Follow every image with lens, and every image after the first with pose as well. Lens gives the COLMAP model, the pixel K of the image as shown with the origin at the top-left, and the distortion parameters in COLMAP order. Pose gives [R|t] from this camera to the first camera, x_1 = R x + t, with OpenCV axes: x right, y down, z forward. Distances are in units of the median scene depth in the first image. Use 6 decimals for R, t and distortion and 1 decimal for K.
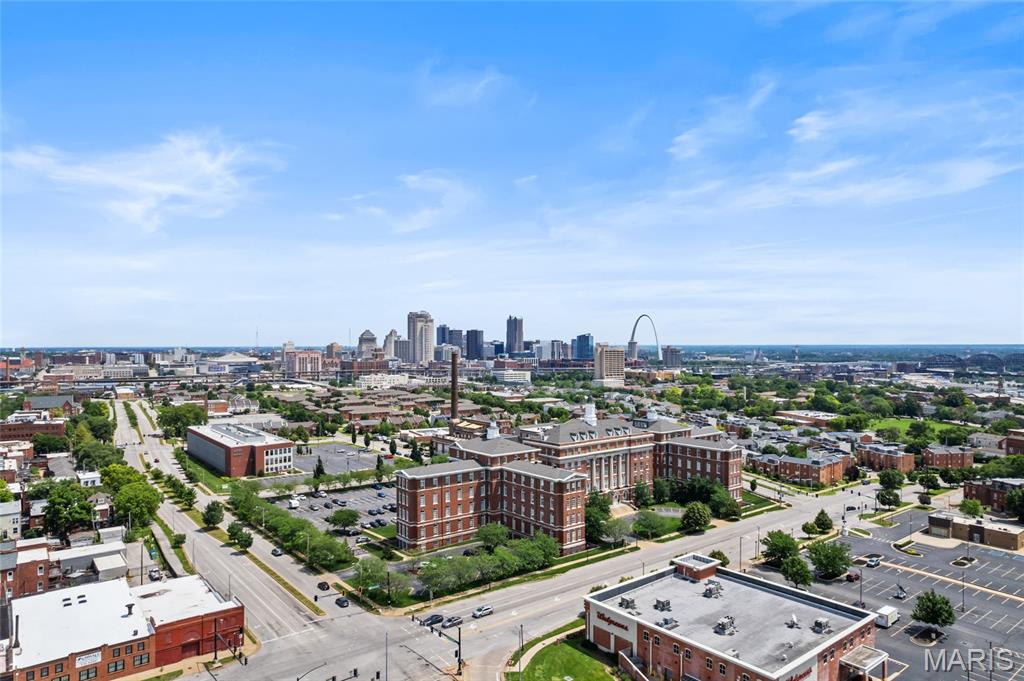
lens RADIAL K [[661.0, 0, 512.0], [0, 661.0, 340.5], [0, 0, 1]] dist [-0.065846, 0.060972]
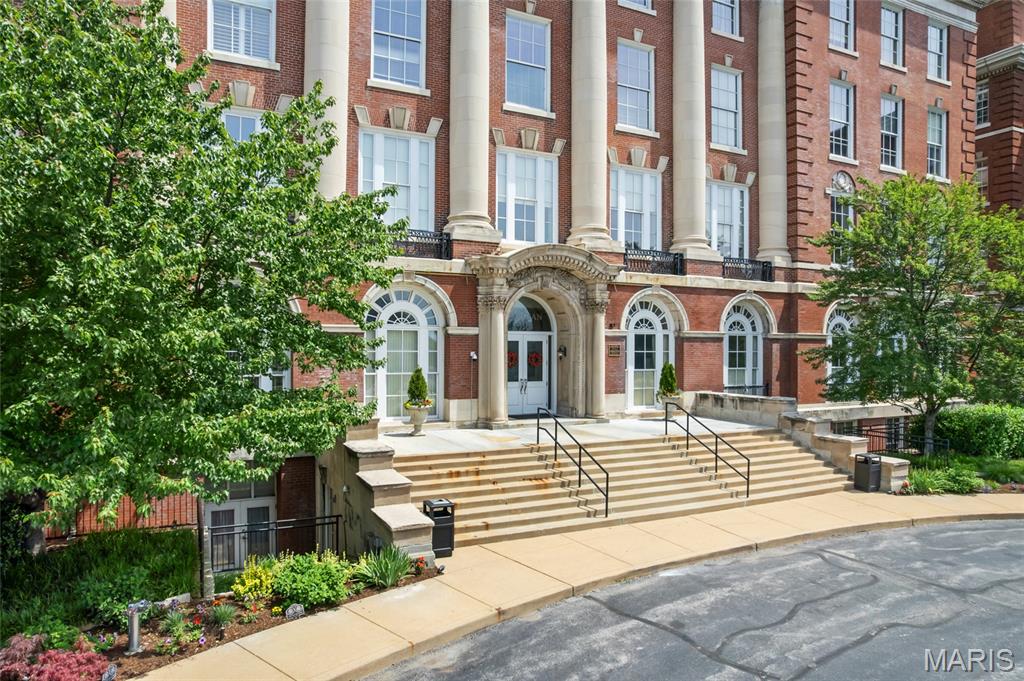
lens RADIAL K [[661.0, 0, 512.0], [0, 661.0, 340.5], [0, 0, 1]] dist [-0.065846, 0.060972]
pose [[0.976793, 0.000496, -0.214184, 0.167524], [-0.001032, 0.999997, -0.002391, 0.248172], [0.214182, 0.002557, 0.976790, 0.941831]]
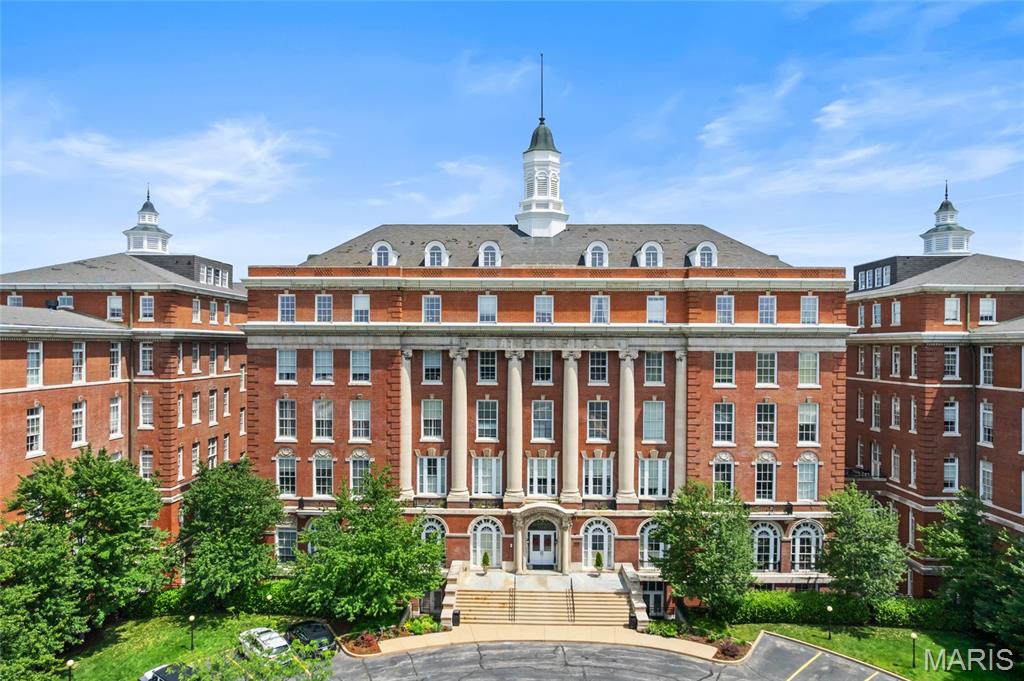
lens RADIAL K [[661.0, 0, 512.0], [0, 661.0, 340.5], [0, 0, 1]] dist [-0.065846, 0.060972]
pose [[0.765475, -0.001630, -0.643463, 0.292549], [-0.002535, 0.999981, -0.005548, 0.179272], [0.643460, 0.005878, 0.765457, 0.849684]]
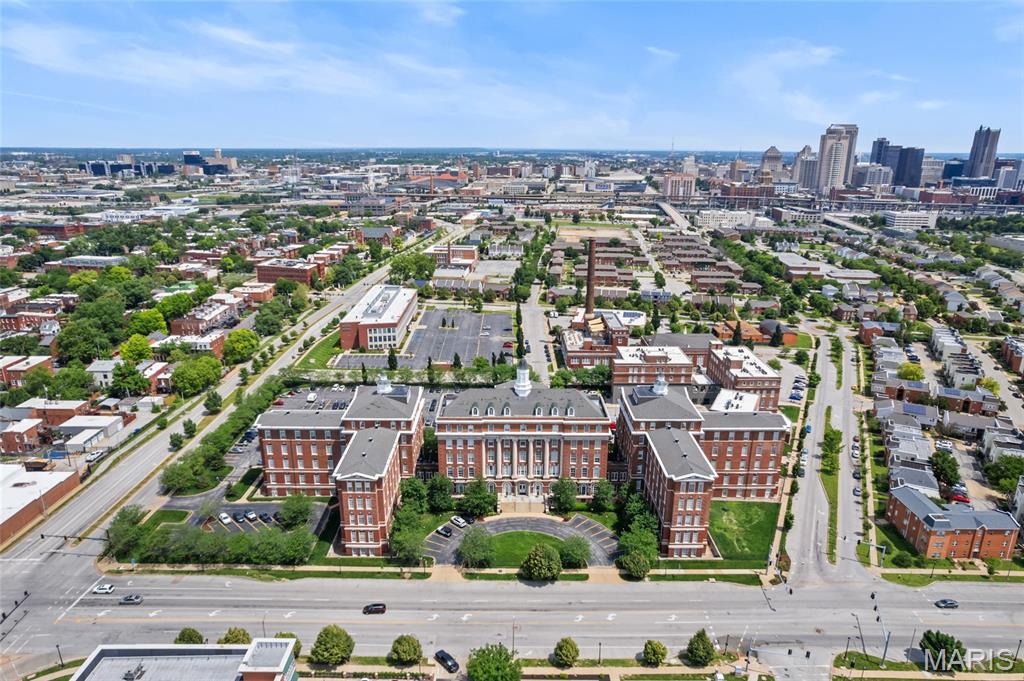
lens RADIAL K [[661.0, 0, 512.0], [0, 661.0, 340.5], [0, 0, 1]] dist [-0.065846, 0.060972]
pose [[0.784890, 0.183912, -0.591713, 0.600655], [-0.003538, 0.956252, 0.292523, -0.173683], [0.619626, -0.227504, 0.751203, 0.441538]]
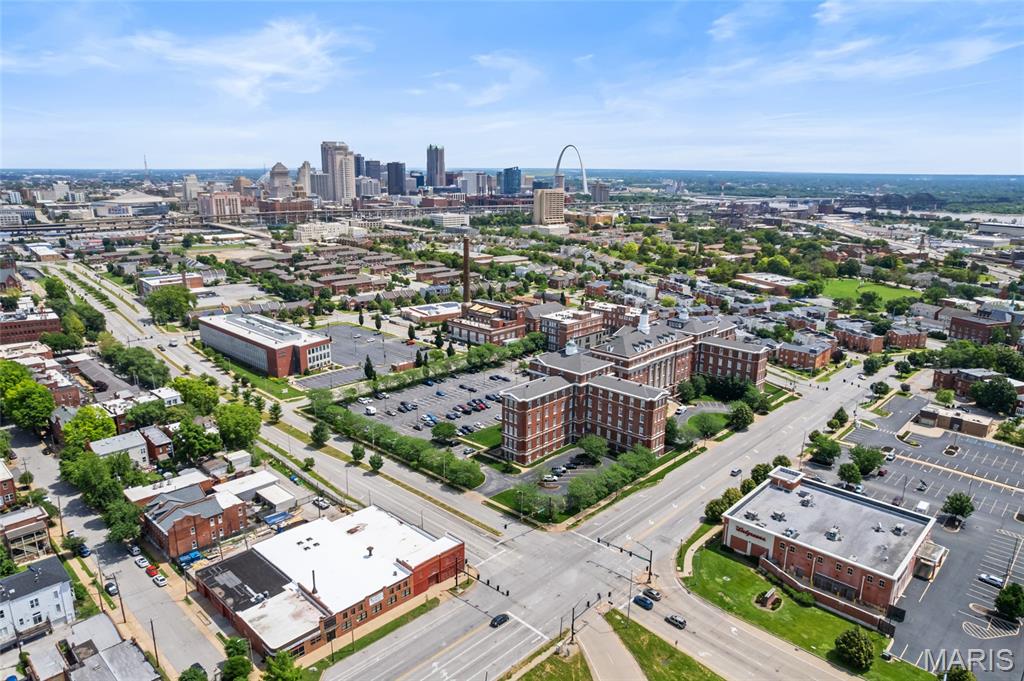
lens RADIAL K [[678.8, 0, 512.5], [0, 678.8, 361.0], [0, 0, 1]] dist [-0.070727, 0.066818]
pose [[0.990080, -0.030484, 0.137160, -0.273816], [-0.009841, 0.958739, 0.284116, -0.157168], [-0.140162, -0.282647, 0.948928, -0.066603]]
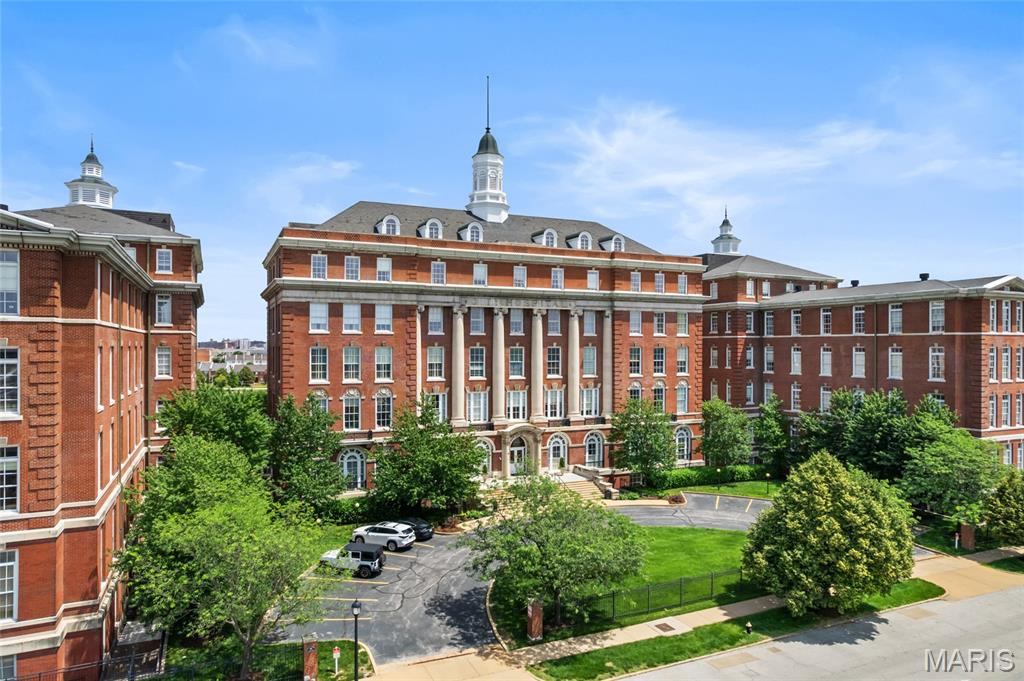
lens RADIAL K [[661.0, 0, 512.0], [0, 661.0, 340.5], [0, 0, 1]] dist [-0.065846, 0.060972]
pose [[0.971108, -0.002700, -0.238625, 0.220396], [0.001238, 0.999980, -0.006277, 0.198389], [0.238637, 0.005800, 0.971092, 0.737096]]
